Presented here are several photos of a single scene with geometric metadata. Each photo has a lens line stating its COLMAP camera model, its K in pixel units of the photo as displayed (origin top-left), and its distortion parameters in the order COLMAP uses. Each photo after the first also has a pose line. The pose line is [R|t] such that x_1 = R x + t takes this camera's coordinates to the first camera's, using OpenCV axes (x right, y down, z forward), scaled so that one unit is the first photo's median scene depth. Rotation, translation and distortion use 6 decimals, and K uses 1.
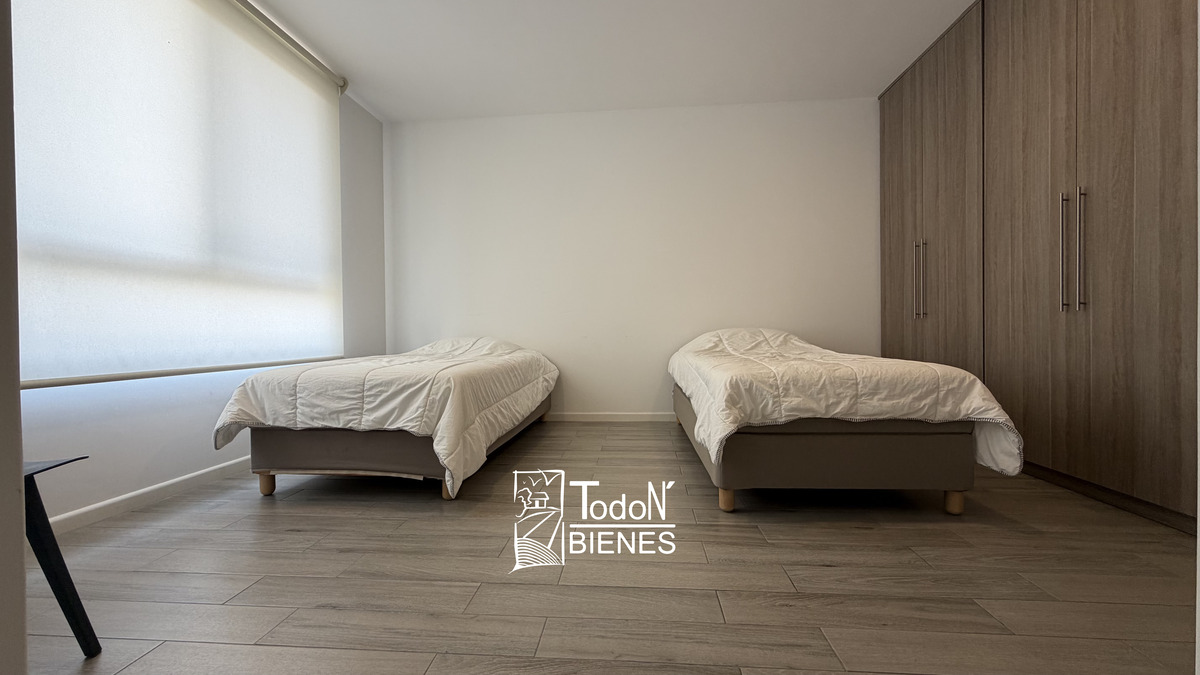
lens RADIAL K [[478.8, 0, 599.1], [0, 478.8, 337.5], [0, 0, 1]] dist [0.000152, 0.000016]
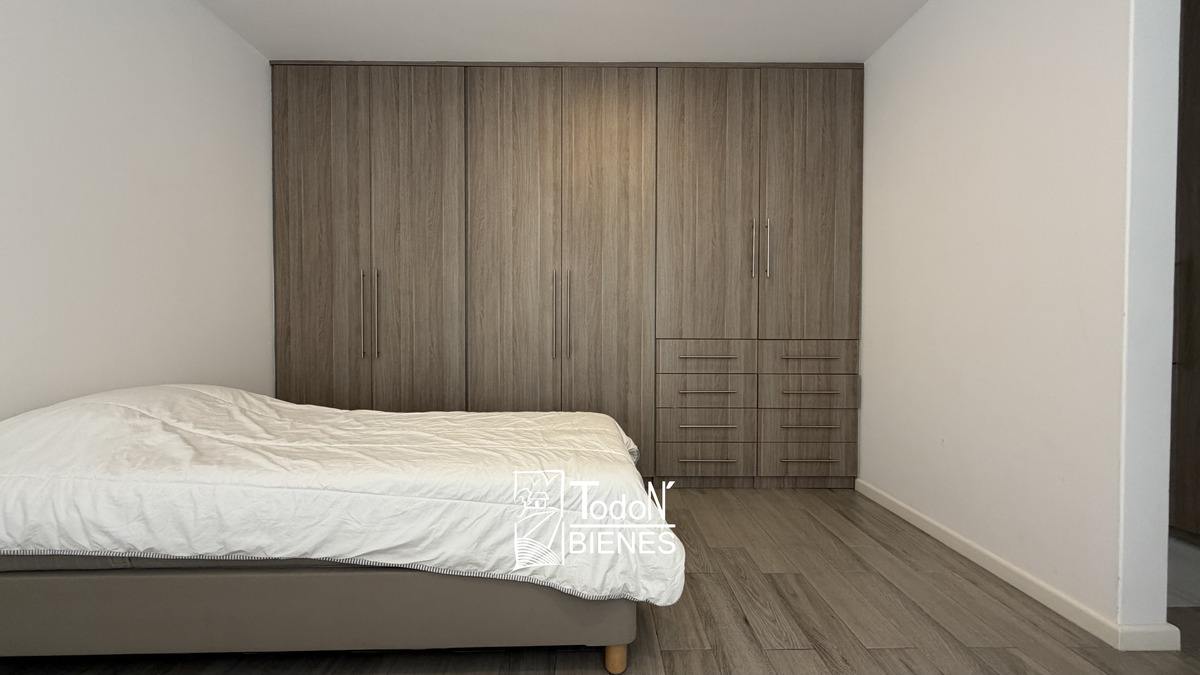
lens RADIAL K [[478.8, 0, 599.1], [0, 478.8, 337.5], [0, 0, 1]] dist [0.000152, 0.000016]
pose [[-0.092491, -0.009656, 0.995667, -0.376808], [0.011633, 0.999874, 0.010778, -0.119557], [-0.995646, 0.012579, -0.092367, 0.961223]]
